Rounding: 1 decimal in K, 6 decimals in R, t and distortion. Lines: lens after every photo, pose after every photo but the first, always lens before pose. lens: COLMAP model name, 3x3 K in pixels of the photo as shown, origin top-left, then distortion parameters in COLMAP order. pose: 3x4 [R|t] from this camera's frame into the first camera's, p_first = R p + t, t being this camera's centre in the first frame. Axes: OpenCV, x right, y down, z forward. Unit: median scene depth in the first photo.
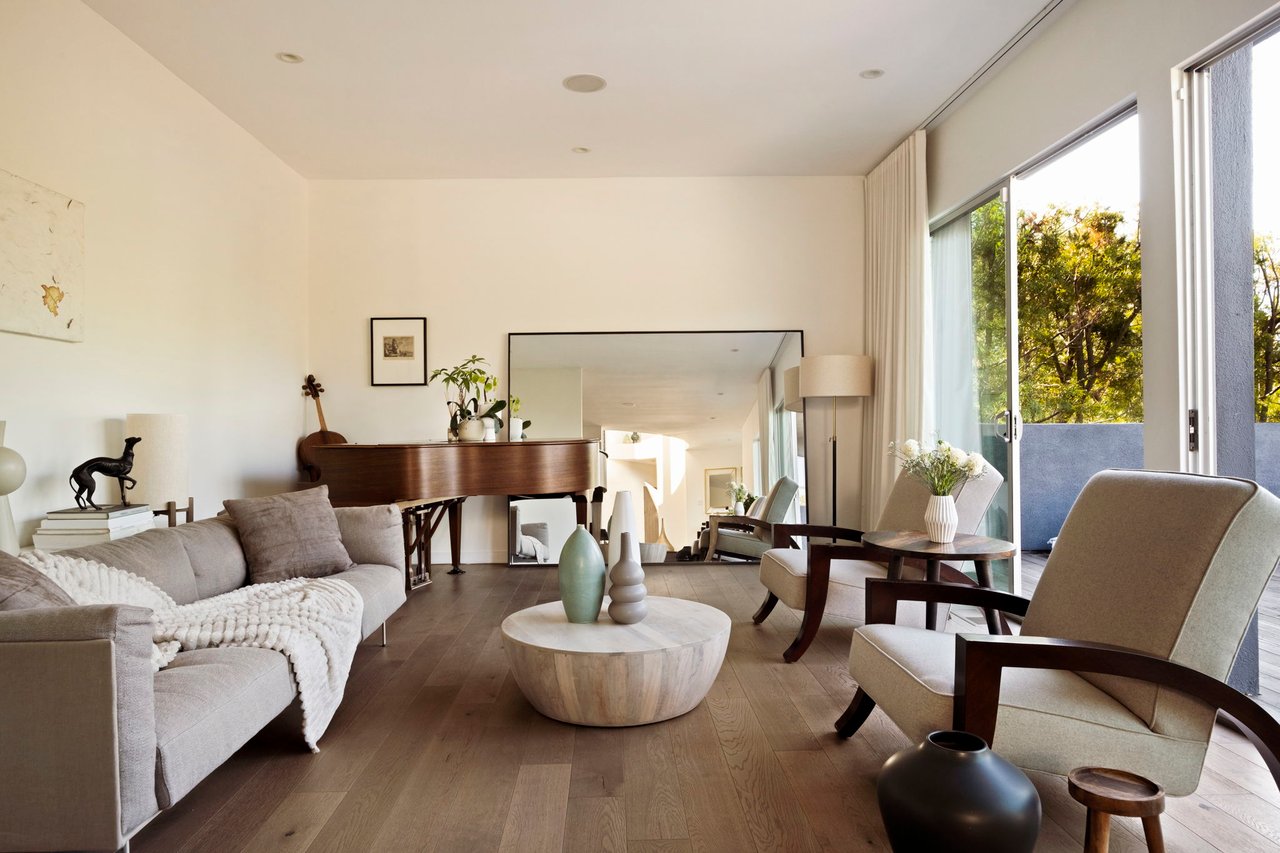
lens RADIAL K [[698.1, 0, 615.1], [0, 698.1, 427.4], [0, 0, 1]] dist [-0.013215, 0.001577]
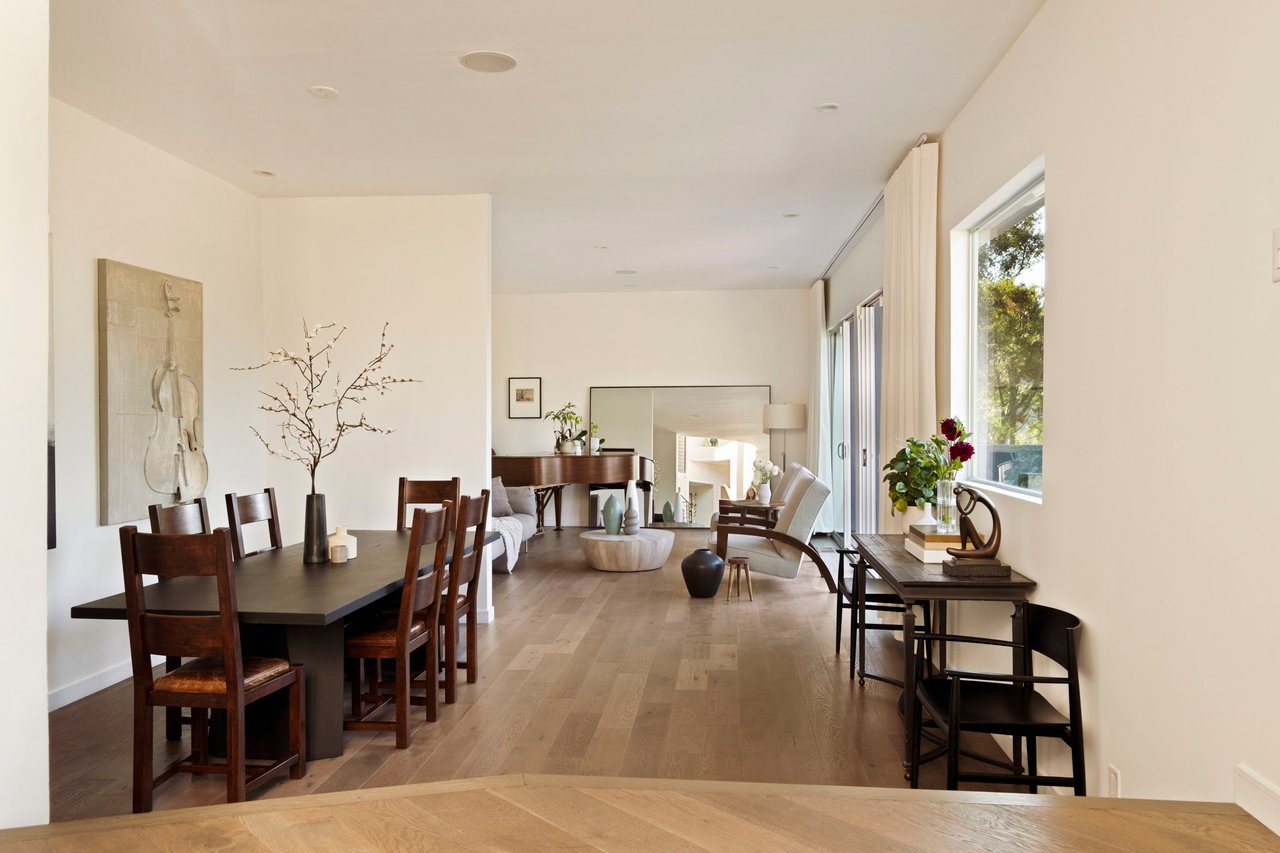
lens RADIAL K [[862.0, 0, 641.0], [0, 862.0, 420.8], [0, 0, 1]] dist [0.001600, 0.007671]
pose [[0.992871, 0.005068, -0.119085, 0.234100], [-0.004558, 0.999979, 0.004553, -0.073305], [0.119106, -0.003978, 0.992874, -1.126746]]
